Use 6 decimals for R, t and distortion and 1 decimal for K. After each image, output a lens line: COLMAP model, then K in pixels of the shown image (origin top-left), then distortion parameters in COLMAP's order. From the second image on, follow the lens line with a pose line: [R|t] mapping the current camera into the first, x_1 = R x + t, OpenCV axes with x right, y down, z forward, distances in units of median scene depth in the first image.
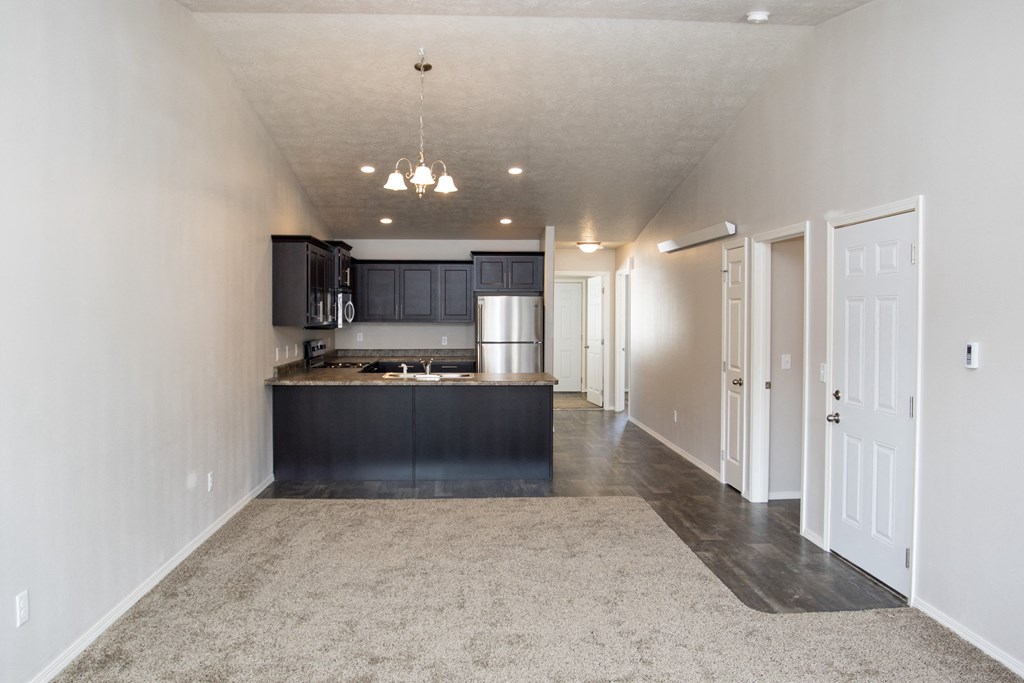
lens RADIAL K [[801.5, 0, 507.2], [0, 801.5, 342.9], [0, 0, 1]] dist [-0.092388, 0.054502]
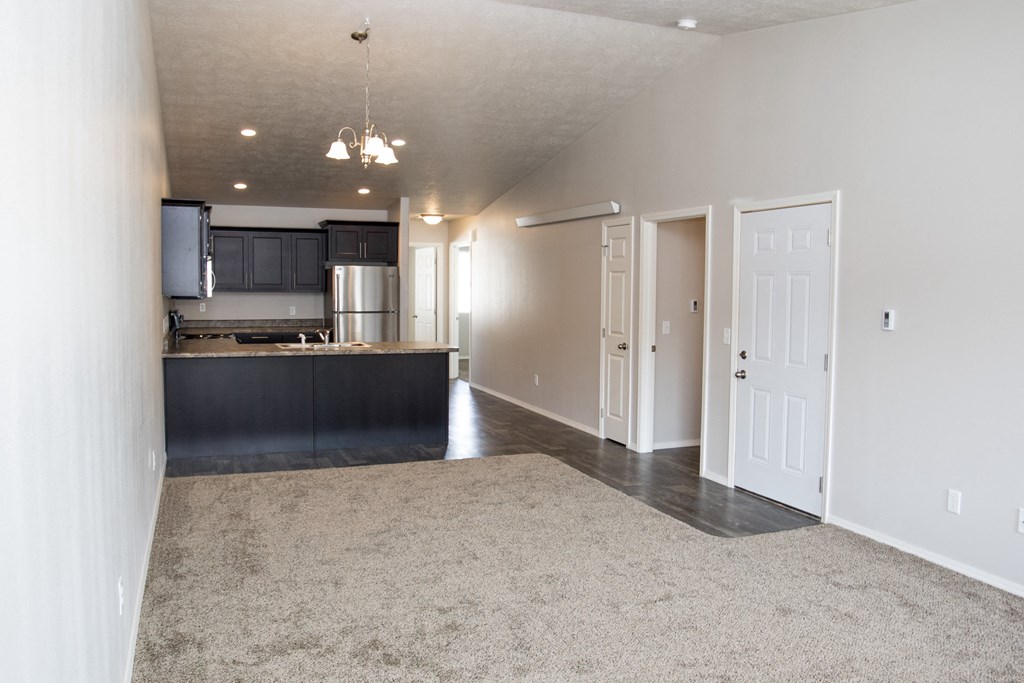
lens RADIAL K [[801.5, 0, 507.2], [0, 801.5, 342.9], [0, 0, 1]] dist [-0.092388, 0.054502]
pose [[0.951138, -0.015321, 0.308386, -0.272673], [0.003806, 0.999274, 0.037906, 0.001543], [-0.308743, -0.034880, 0.950506, -0.019343]]
